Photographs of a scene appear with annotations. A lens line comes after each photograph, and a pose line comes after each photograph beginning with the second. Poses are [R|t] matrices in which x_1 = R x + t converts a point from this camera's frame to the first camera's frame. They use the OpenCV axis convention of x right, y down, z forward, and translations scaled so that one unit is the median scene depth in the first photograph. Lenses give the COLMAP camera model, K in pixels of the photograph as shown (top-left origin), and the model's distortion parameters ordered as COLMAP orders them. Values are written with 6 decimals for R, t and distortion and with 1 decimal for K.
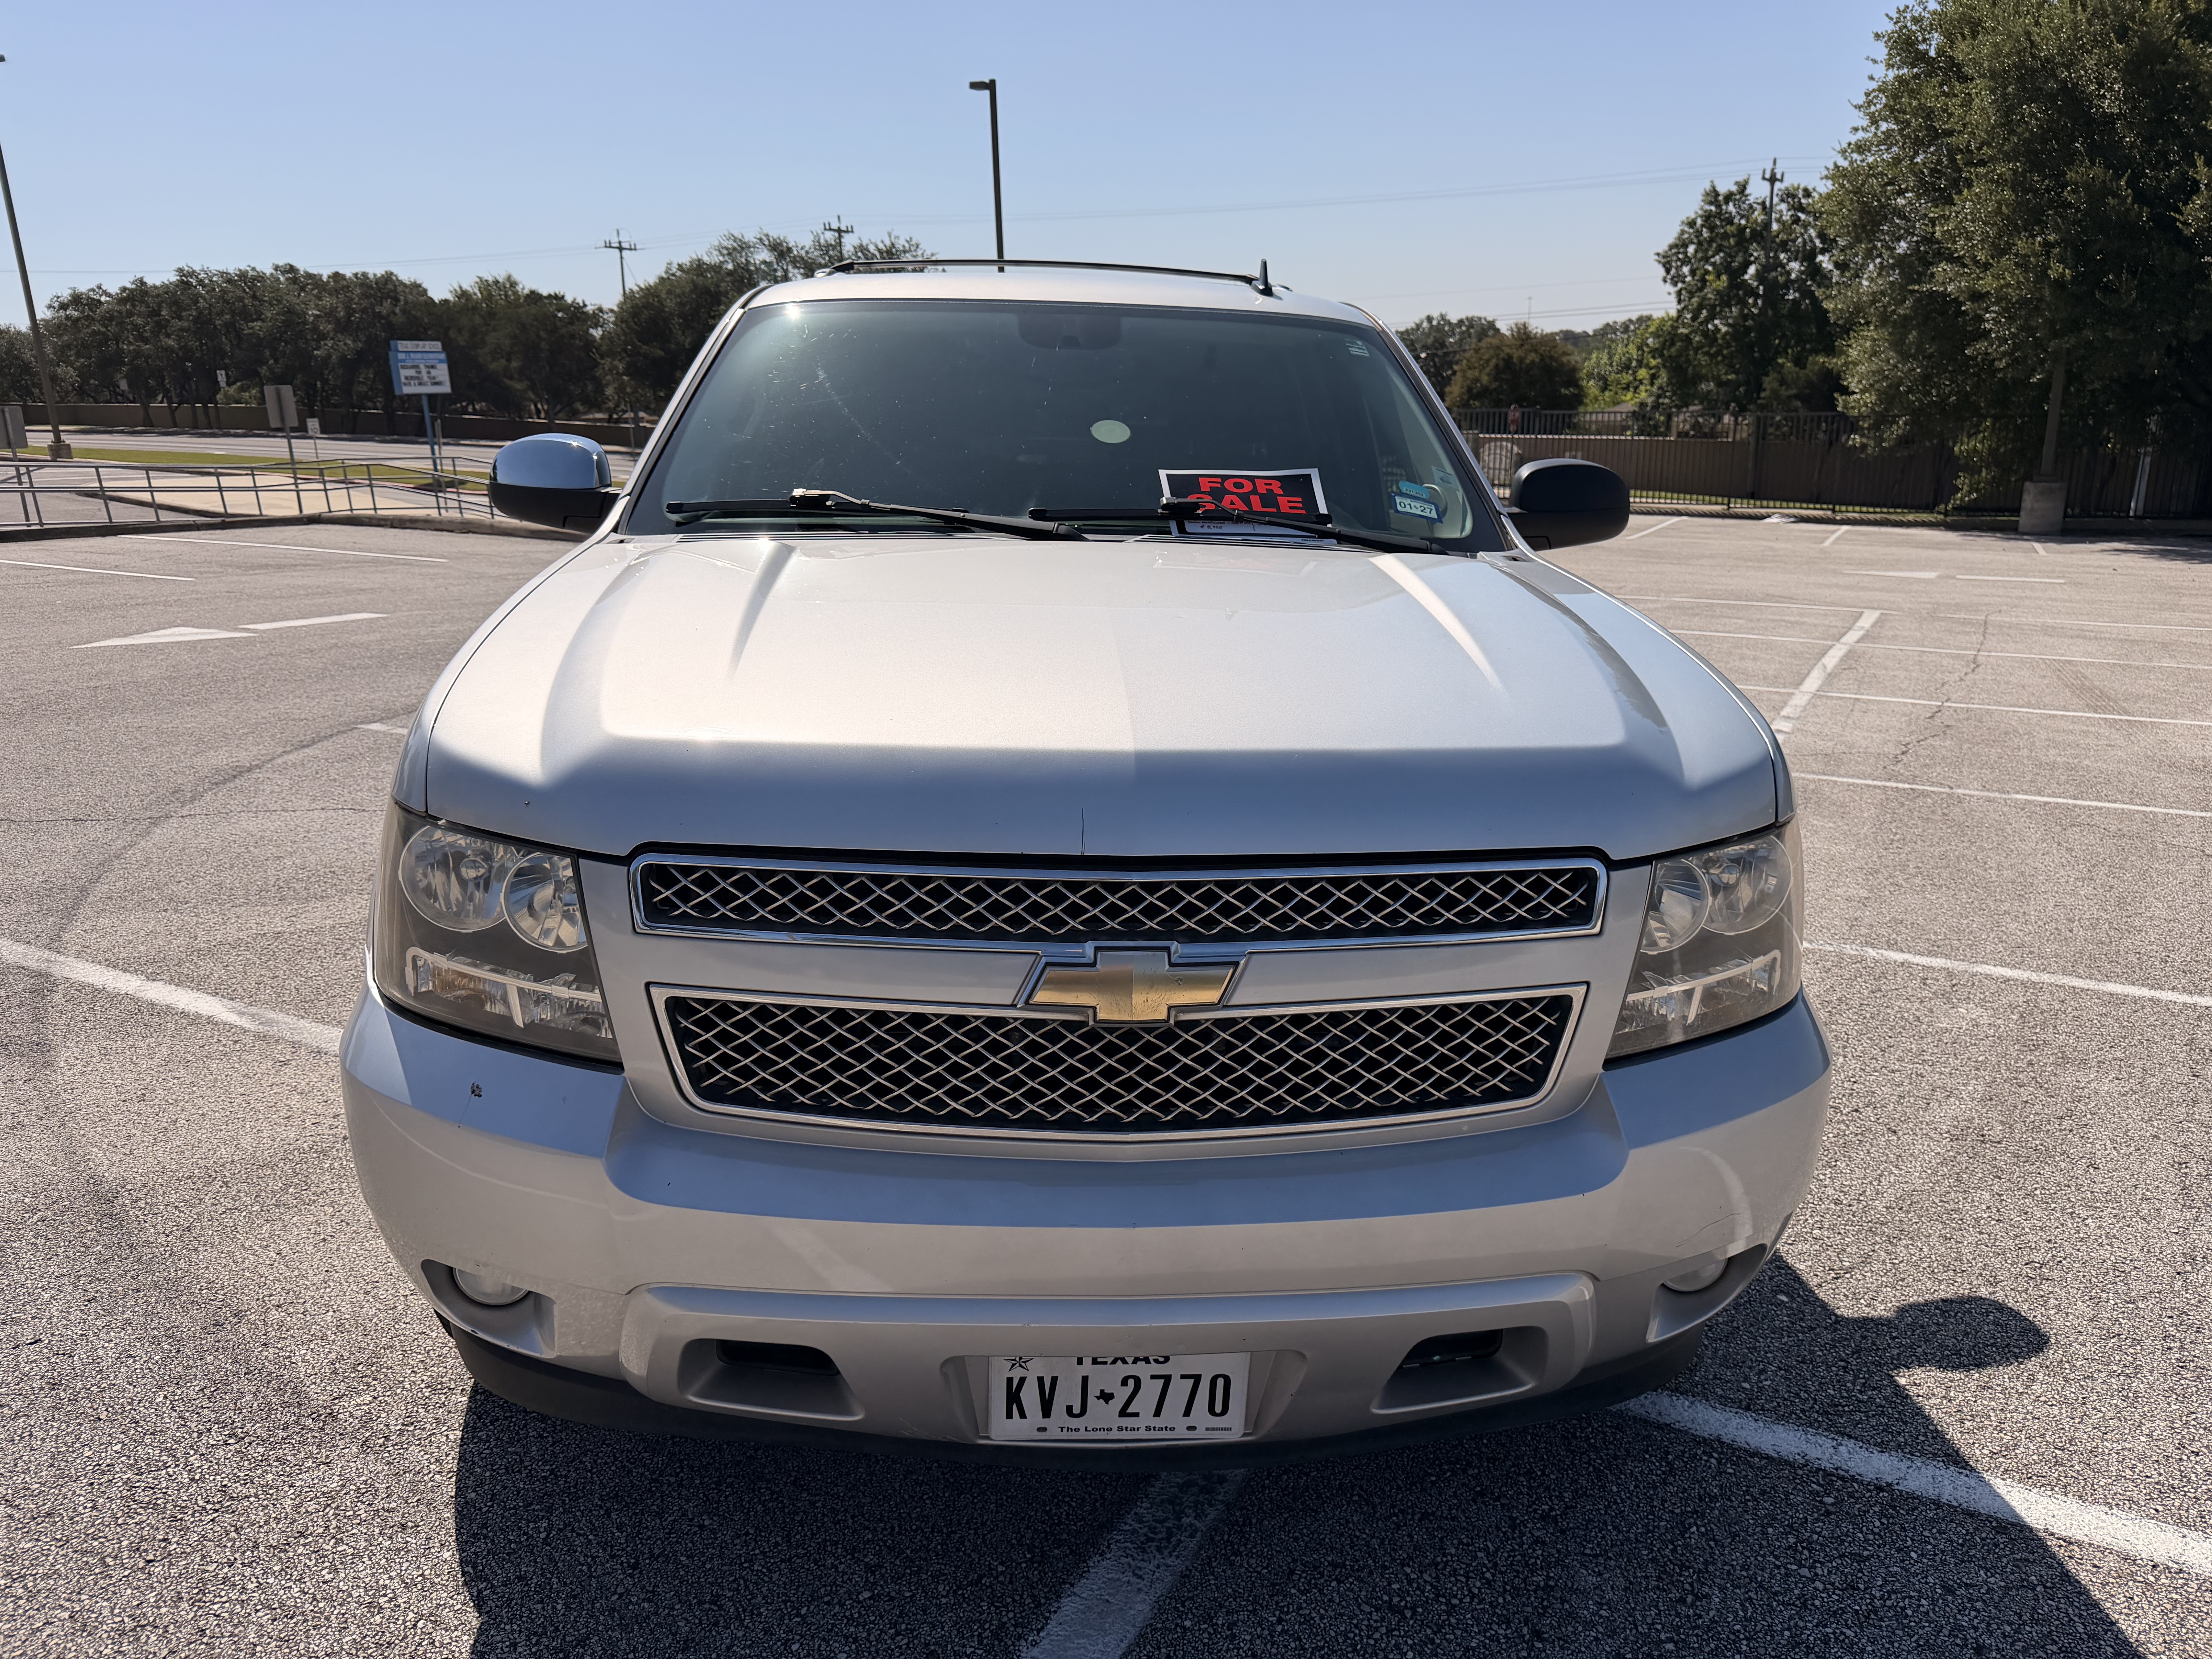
lens RADIAL K [[1547.0, 0, 1105.5], [0, 1547.0, 841.7], [0, 0, 1]] dist [0.005923, -0.000168]
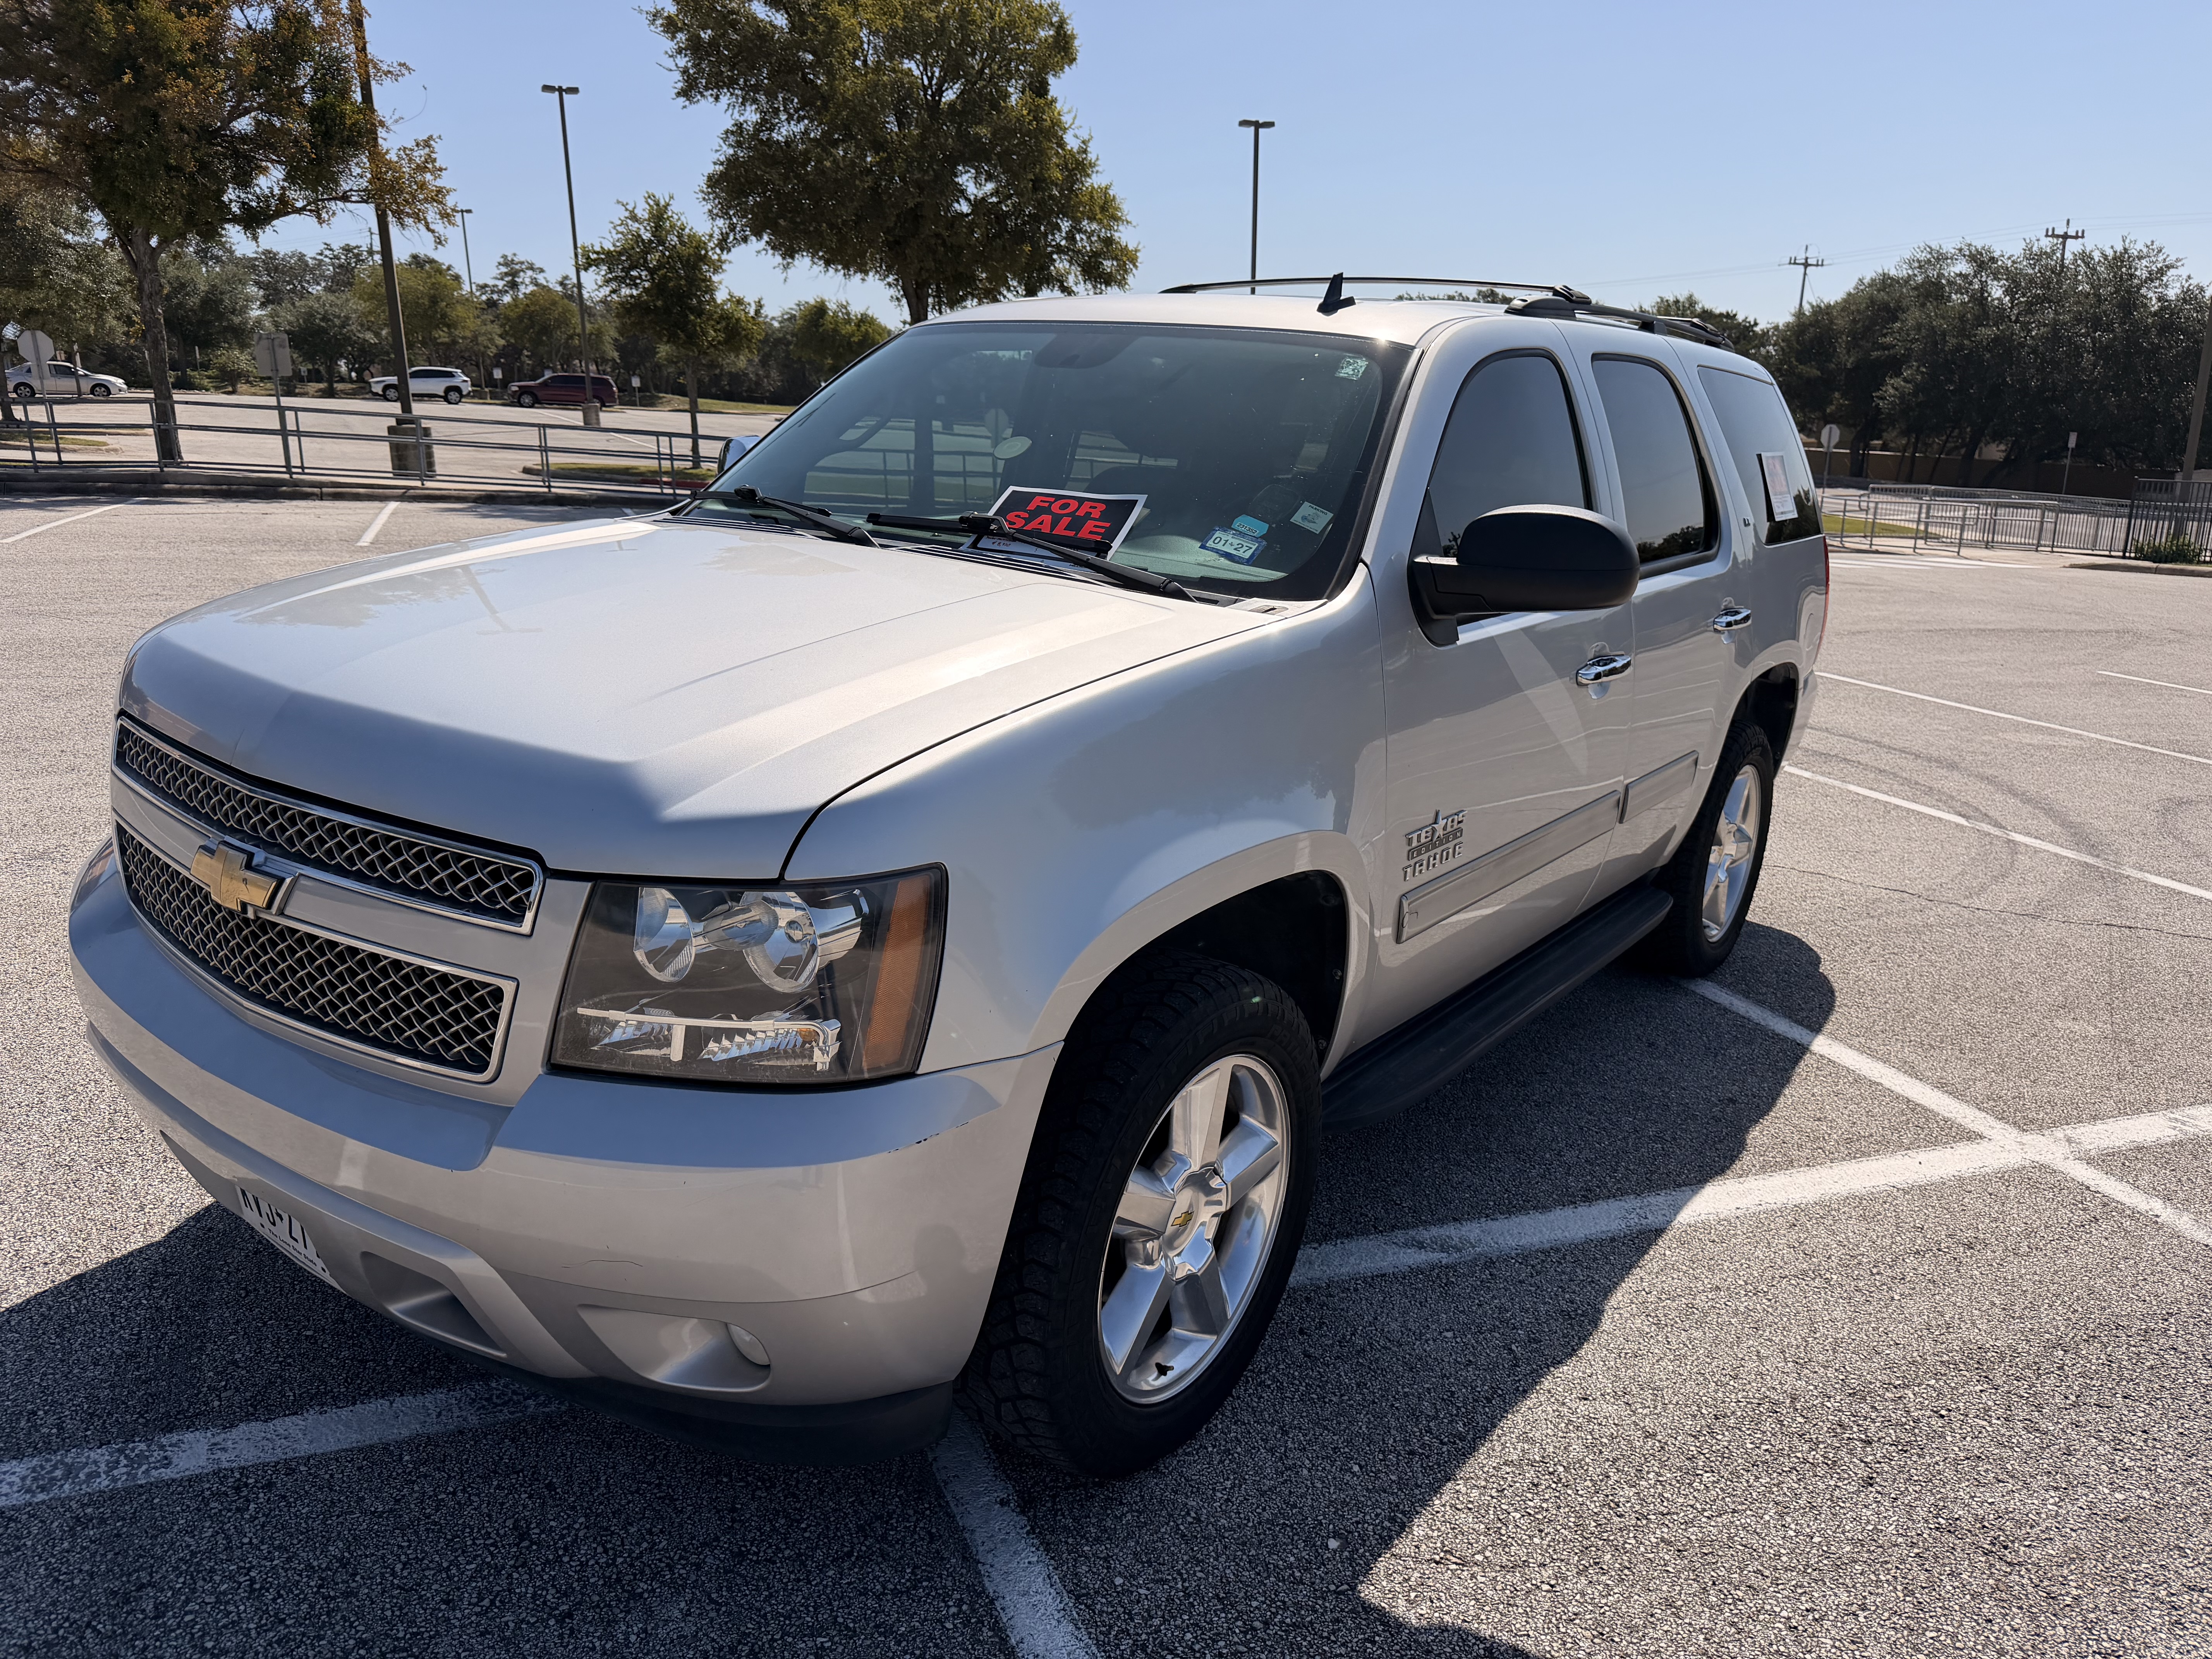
lens RADIAL K [[1547.0, 0, 1105.7], [0, 1547.0, 817.0], [0, 0, 1]] dist [0.005923, -0.000168]
pose [[0.767319, 0.186769, -0.613465, 0.739828], [-0.202374, 0.978287, 0.044710, -0.084692], [0.608495, 0.089842, 0.788455, 0.251256]]
